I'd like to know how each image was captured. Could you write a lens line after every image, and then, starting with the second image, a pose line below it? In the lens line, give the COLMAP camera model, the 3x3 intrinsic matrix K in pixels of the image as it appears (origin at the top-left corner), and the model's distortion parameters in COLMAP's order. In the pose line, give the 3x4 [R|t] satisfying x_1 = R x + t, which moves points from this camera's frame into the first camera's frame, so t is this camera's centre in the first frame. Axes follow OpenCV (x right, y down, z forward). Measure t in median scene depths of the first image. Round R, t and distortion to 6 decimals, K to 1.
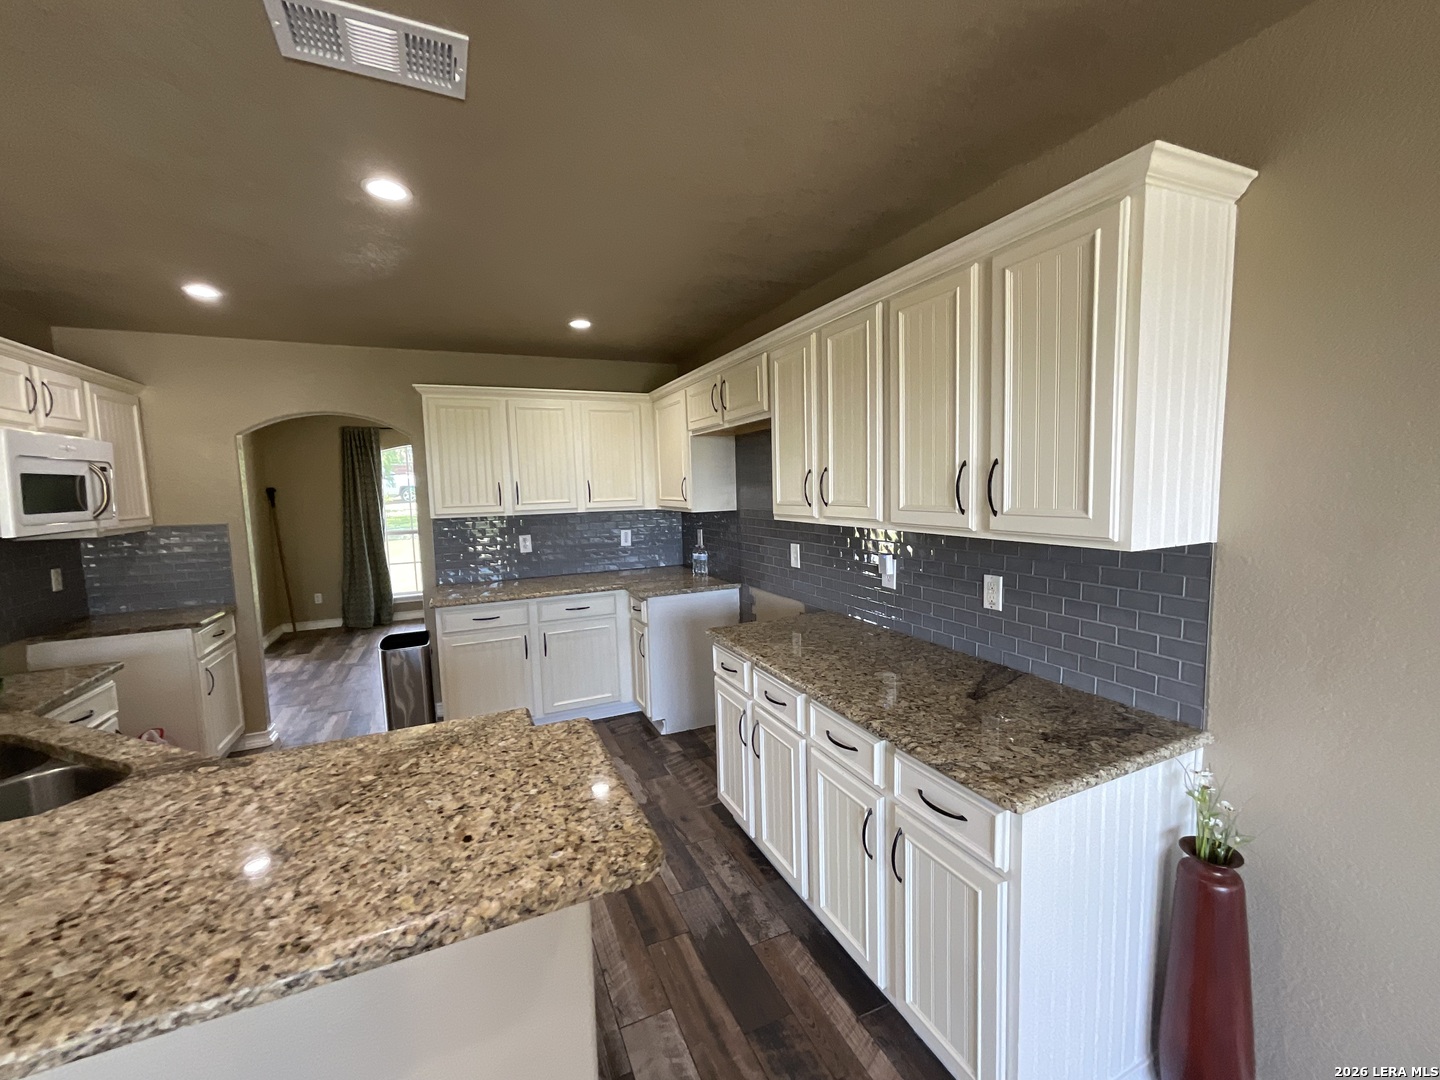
lens RADIAL K [[586.7, 0, 719.8], [0, 586.7, 542.5], [0, 0, 1]] dist [0.008413, -0.002887]
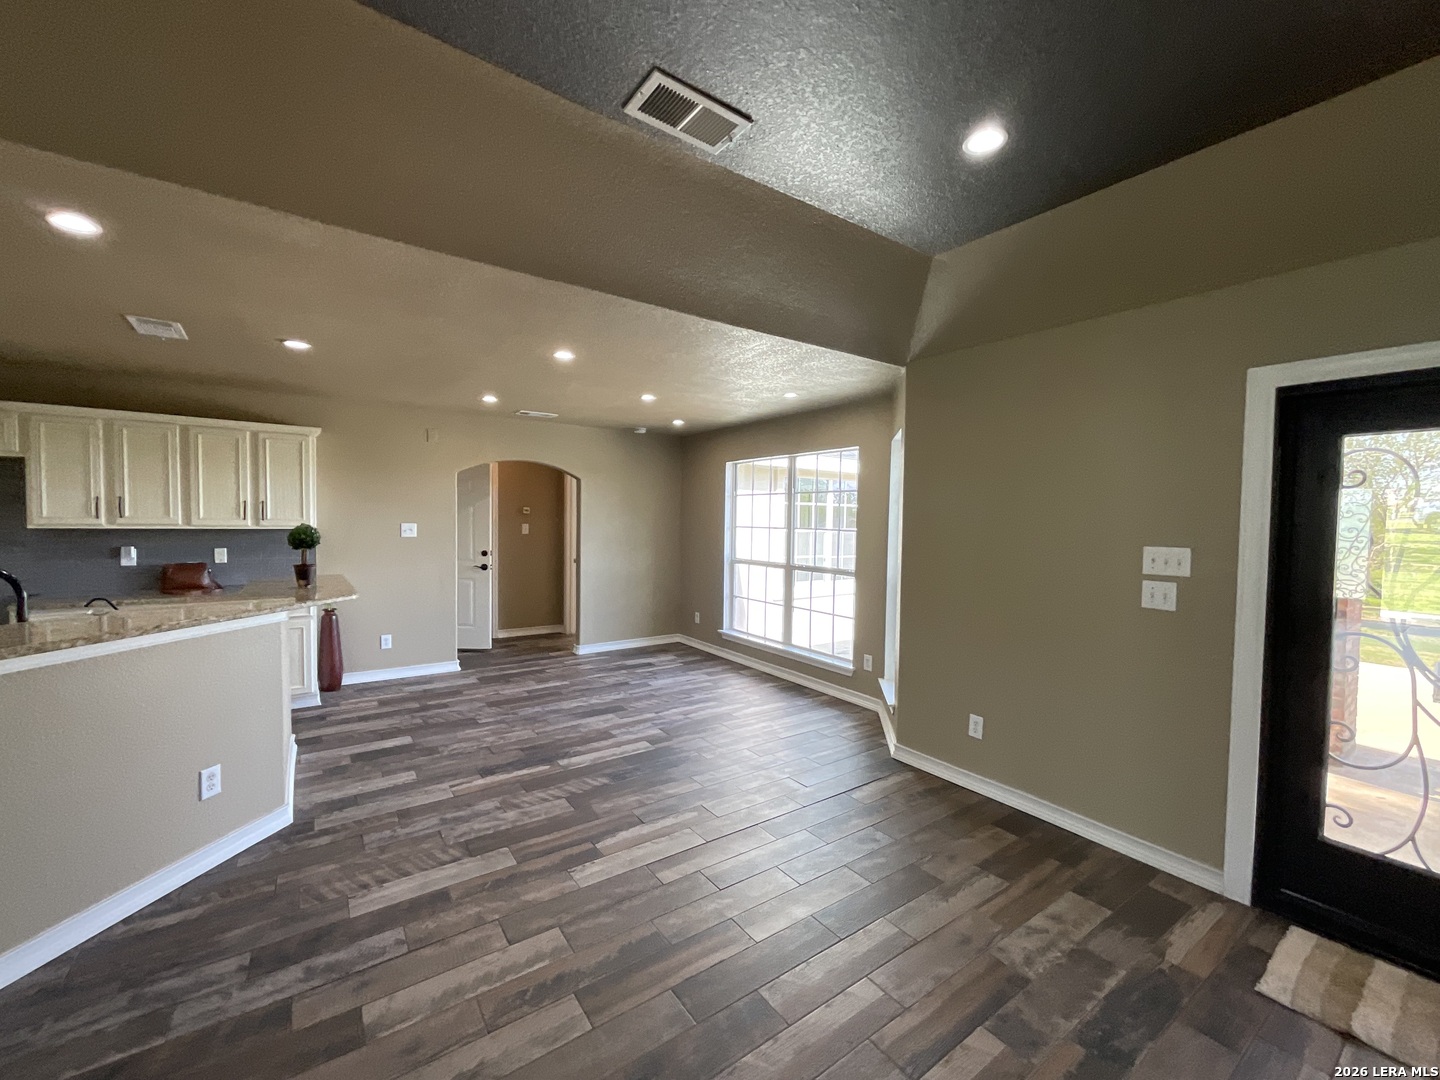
lens RADIAL K [[586.7, 0, 715.1], [0, 586.7, 541.7], [0, 0, 1]] dist [0.008413, -0.002887]
pose [[-0.182592, -0.014025, 0.983089, -2.282179], [0.089122, 0.995546, 0.030756, 0.137348], [-0.979141, 0.093231, -0.180529, -0.524294]]
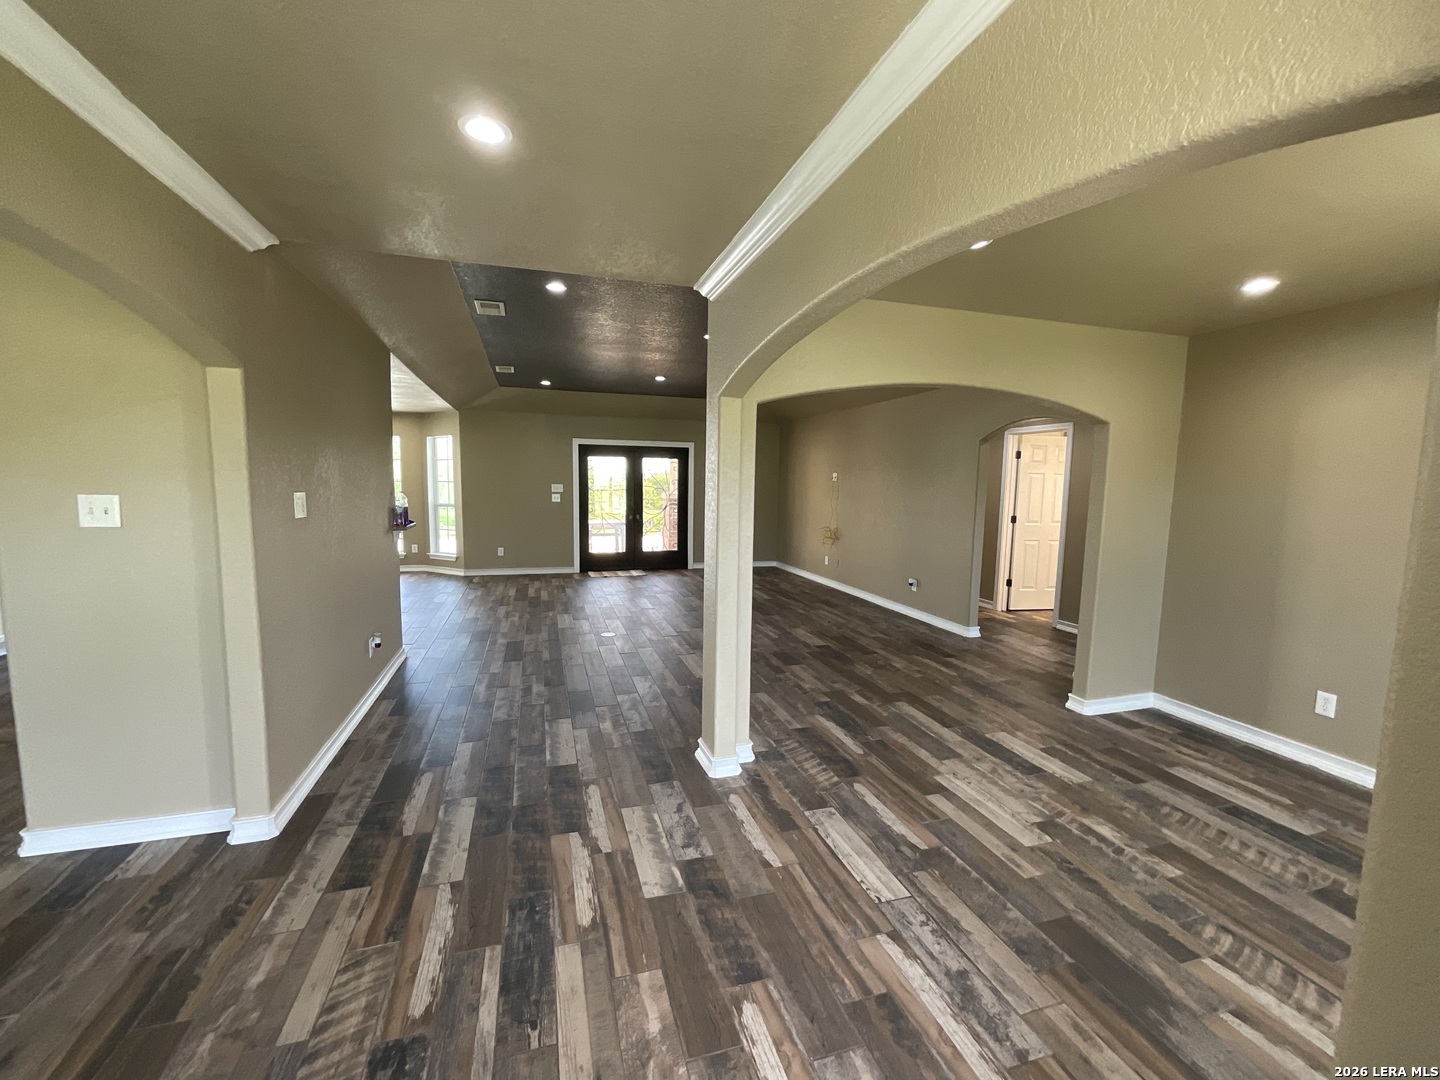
lens RADIAL K [[586.7, 0, 713.9], [0, 586.7, 539.8], [0, 0, 1]] dist [0.008413, -0.002887]
pose [[-0.989847, -0.001317, 0.142130, -3.104194], [0.026593, 0.980584, 0.194286, -0.169480], [-0.139627, 0.196093, -0.970594, 2.800847]]
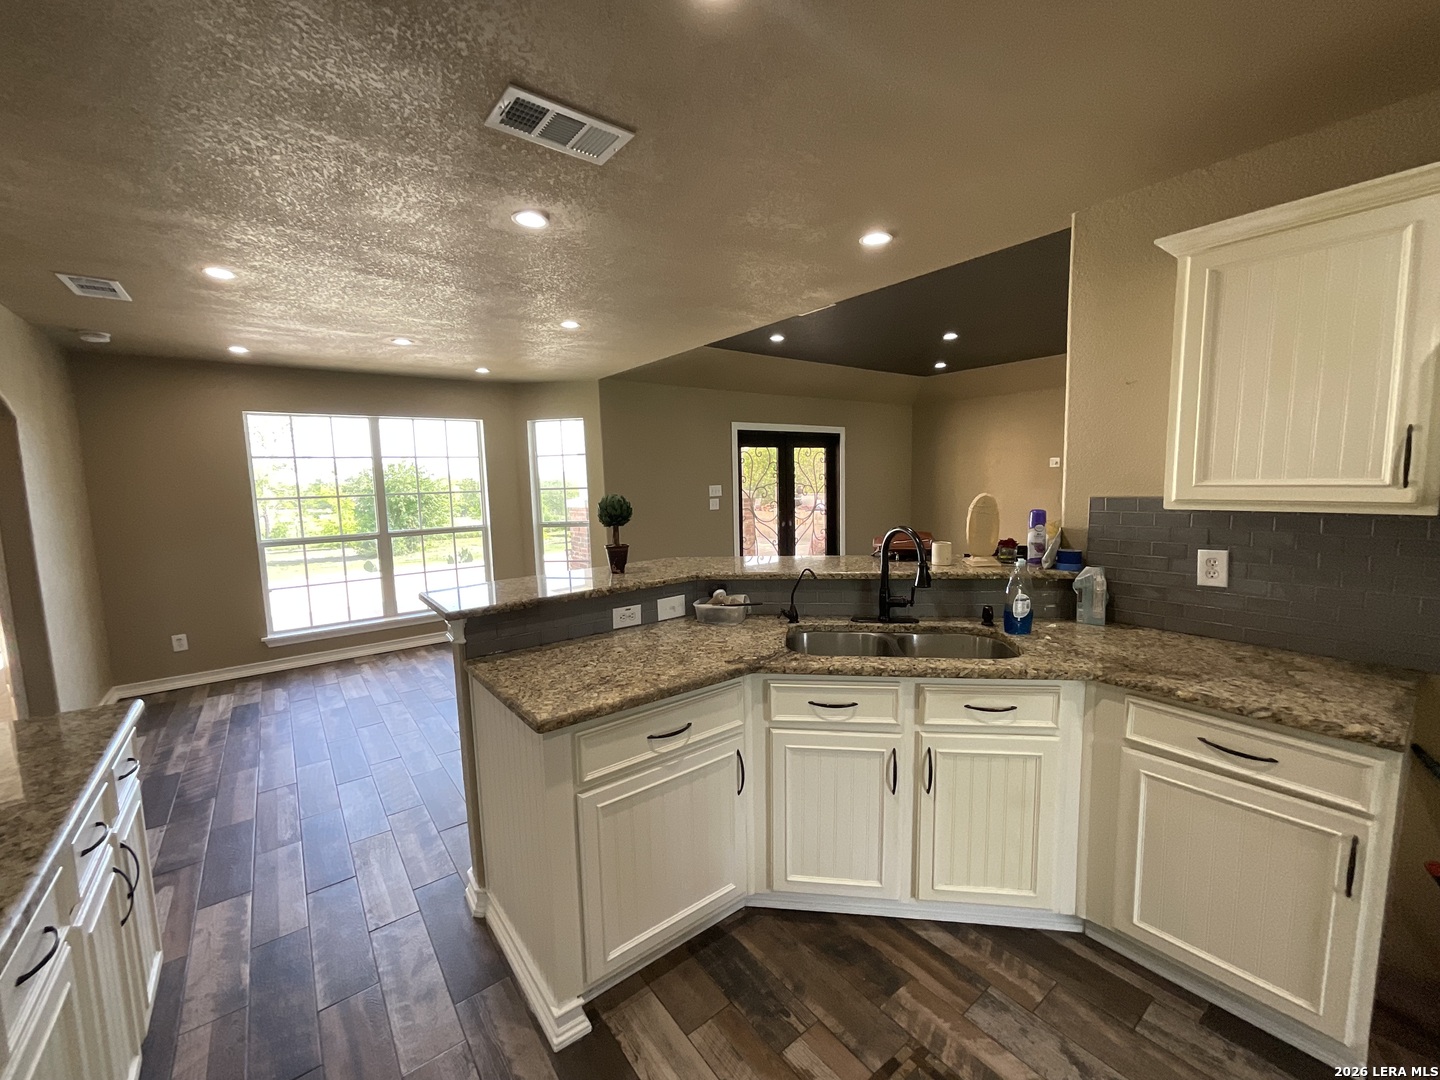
lens RADIAL K [[586.7, 0, 710.2], [0, 586.7, 537.4], [0, 0, 1]] dist [0.008413, -0.002887]
pose [[-0.975145, 0.075069, -0.208463, -0.368849], [0.031655, 0.978406, 0.204256, -0.128674], [0.219295, 0.192580, -0.956464, 1.620134]]
